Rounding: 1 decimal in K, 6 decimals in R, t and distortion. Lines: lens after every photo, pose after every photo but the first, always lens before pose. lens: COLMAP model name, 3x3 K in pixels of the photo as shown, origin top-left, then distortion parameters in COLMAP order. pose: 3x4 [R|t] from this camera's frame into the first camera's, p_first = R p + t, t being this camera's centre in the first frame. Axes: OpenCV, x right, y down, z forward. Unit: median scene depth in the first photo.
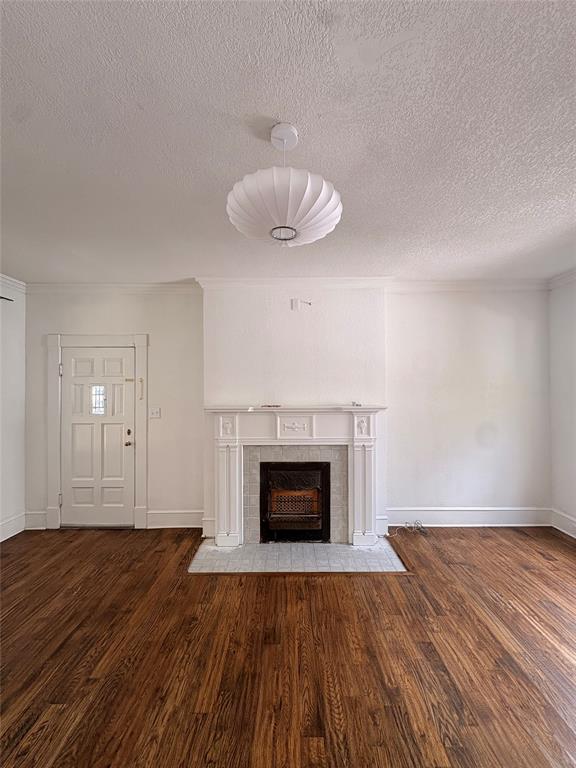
lens RADIAL K [[304.2, 0, 289.7], [0, 304.2, 385.1], [0, 0, 1]] dist [-0.001564, 0.000875]
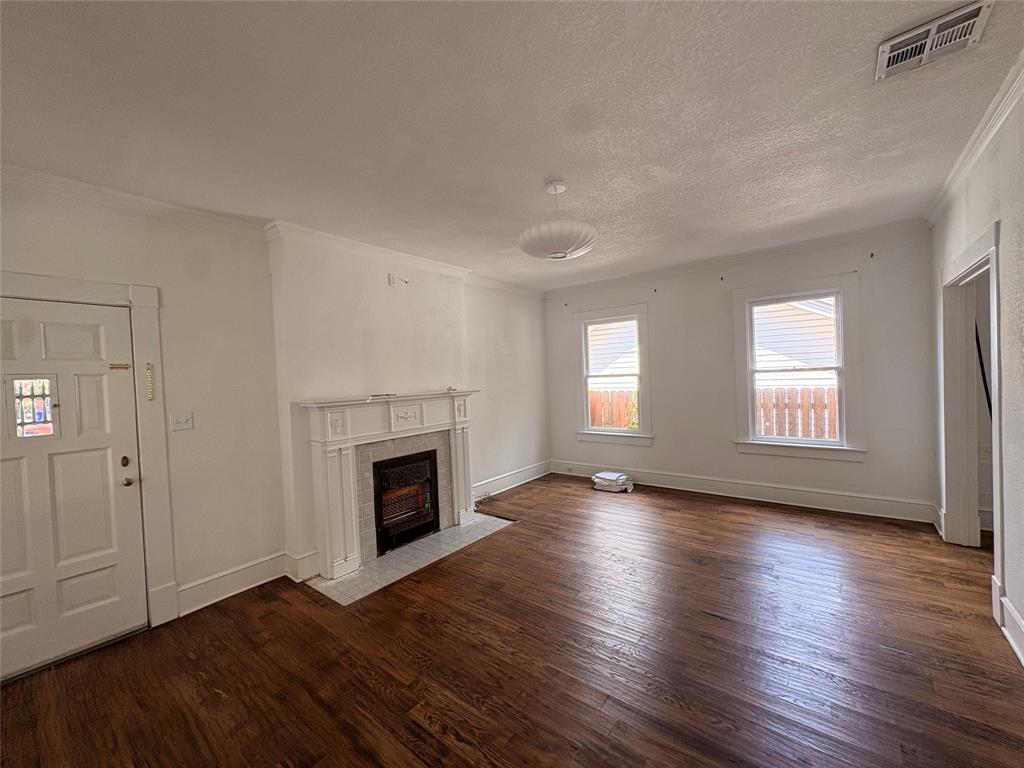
lens RADIAL K [[405.6, 0, 511.2], [0, 405.6, 384.6], [0, 0, 1]] dist [-0.001564, 0.000875]
pose [[0.623662, -0.037218, 0.780808, -0.731880], [0.034769, 0.999198, 0.019856, 0.028743], [-0.780920, 0.014765, 0.624456, -0.005195]]
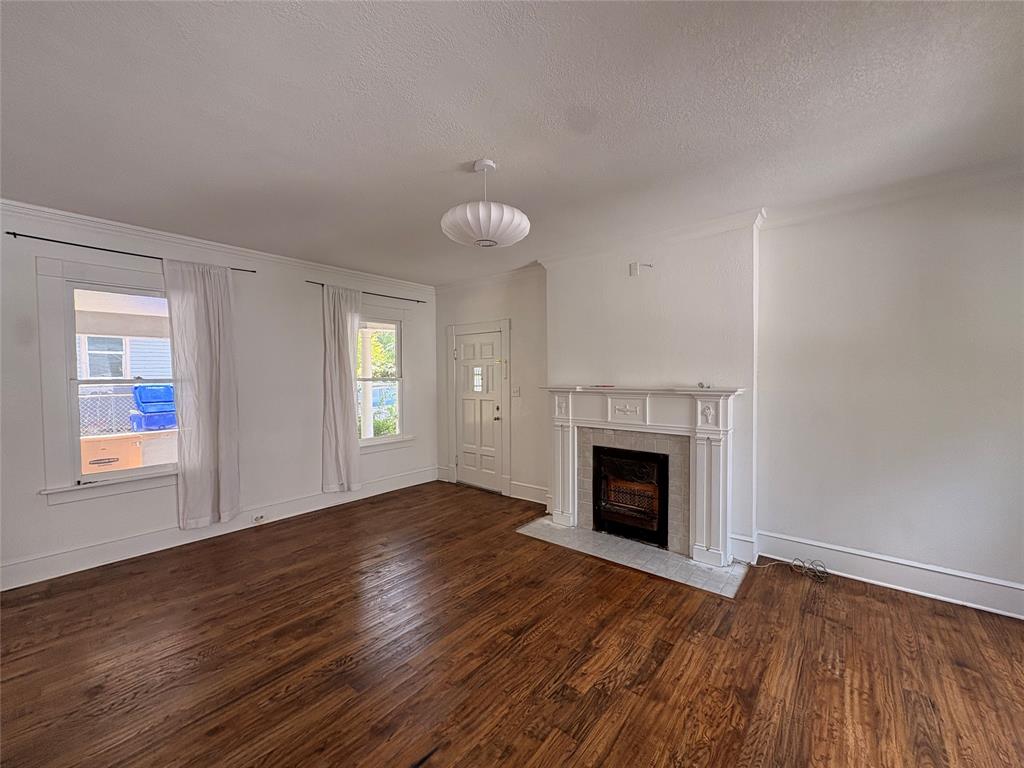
lens RADIAL K [[405.6, 0, 514.9], [0, 405.6, 385.3], [0, 0, 1]] dist [-0.001564, 0.000875]
pose [[0.772796, 0.015018, -0.634477, 0.511689], [0.008633, 0.999379, 0.034170, 0.022233], [0.634596, -0.031884, 0.772186, -0.117546]]
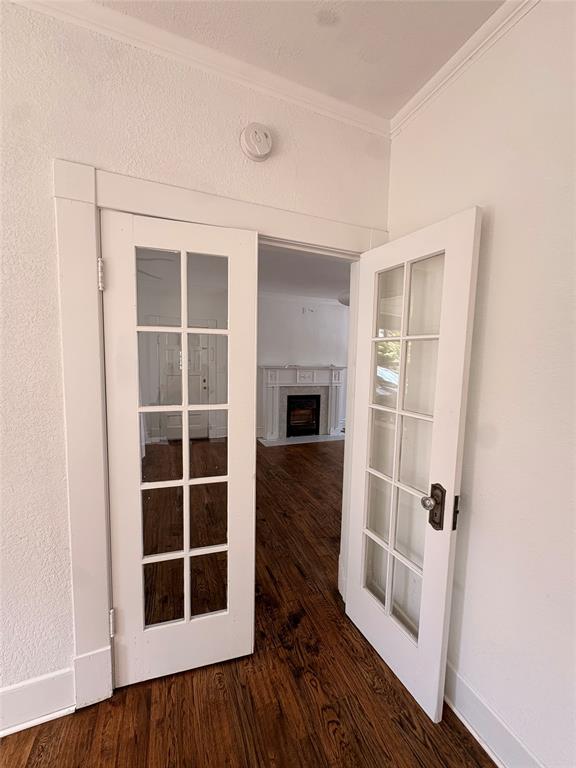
lens RADIAL K [[304.2, 0, 288.9], [0, 304.2, 384.7], [0, 0, 1]] dist [-0.001564, 0.000875]
pose [[0.926131, -0.005242, 0.377165, -0.800765], [-0.030403, 0.995613, 0.088492, 0.021383], [-0.375974, -0.093423, 0.921909, -0.732084]]
